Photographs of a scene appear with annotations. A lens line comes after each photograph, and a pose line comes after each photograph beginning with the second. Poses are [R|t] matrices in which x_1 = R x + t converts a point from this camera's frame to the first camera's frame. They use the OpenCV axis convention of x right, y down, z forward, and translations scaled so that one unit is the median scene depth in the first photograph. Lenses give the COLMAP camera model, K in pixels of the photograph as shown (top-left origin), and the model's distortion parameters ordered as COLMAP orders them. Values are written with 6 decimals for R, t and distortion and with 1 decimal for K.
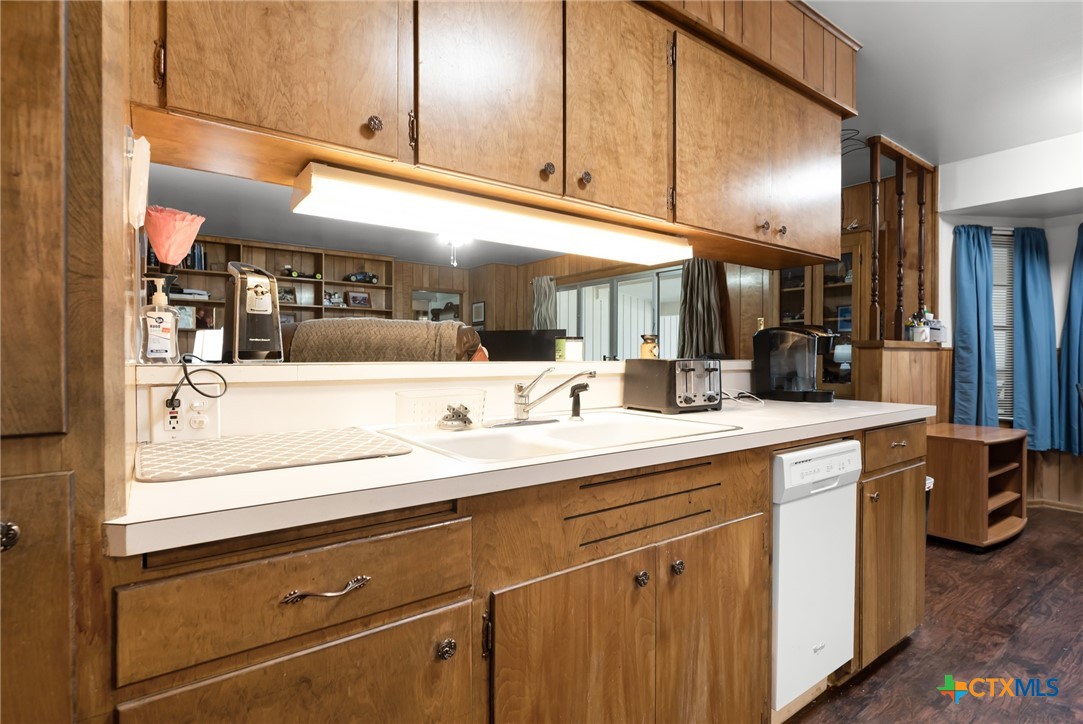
lens RADIAL K [[543.0, 0, 545.0], [0, 543.0, 359.9], [0, 0, 1]] dist [0.004567, 0.000307]
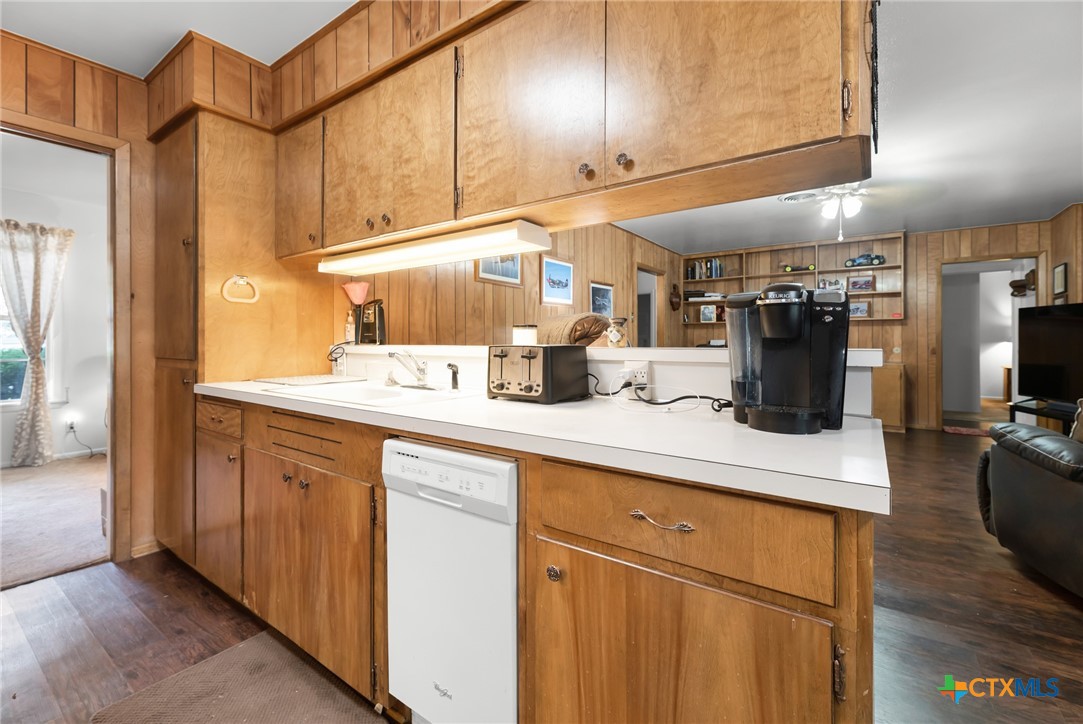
lens RADIAL K [[464.9, 0, 544.7], [0, 464.9, 341.0], [0, 0, 1]] dist [-0.000282, -0.000569]
pose [[0.304118, -0.001037, -0.952634, 1.103049], [-0.007345, 0.999967, -0.003434, -0.006451], [0.952606, 0.008042, 0.304100, 0.826685]]
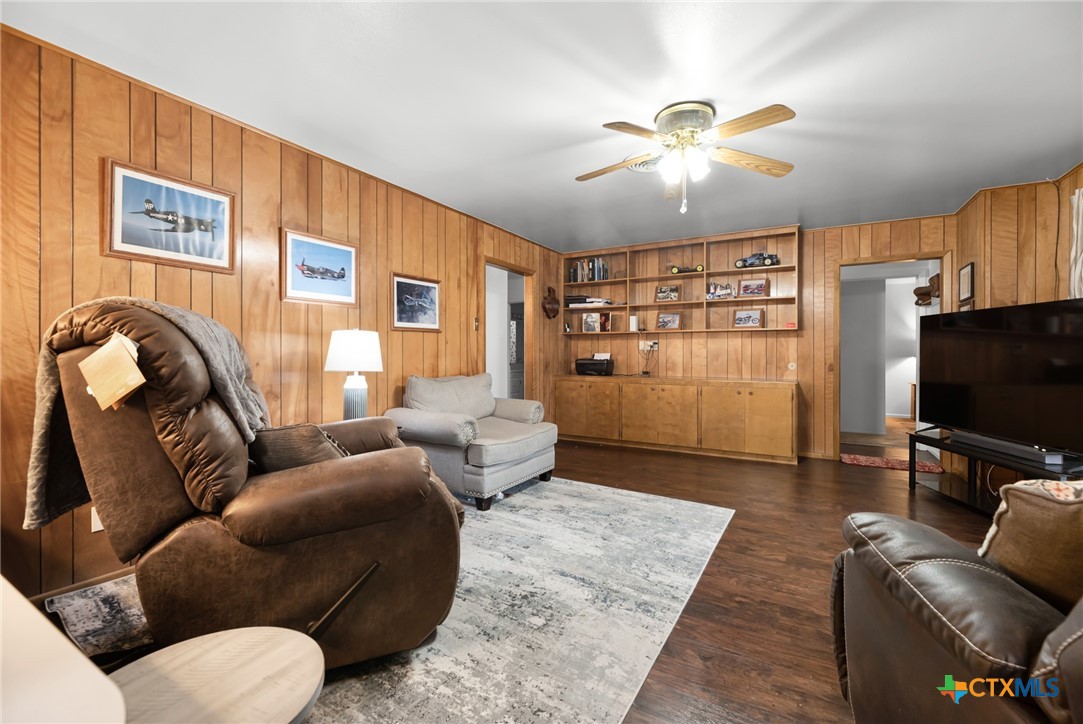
lens RADIAL K [[456.3, 0, 542.9], [0, 456.3, 353.7], [0, 0, 1]] dist [-0.003334, -0.000513]
pose [[0.386833, -0.000382, -0.922150, 0.695064], [-0.011241, 0.999924, -0.005129, -0.014291], [0.922081, 0.012350, 0.386799, 1.728959]]
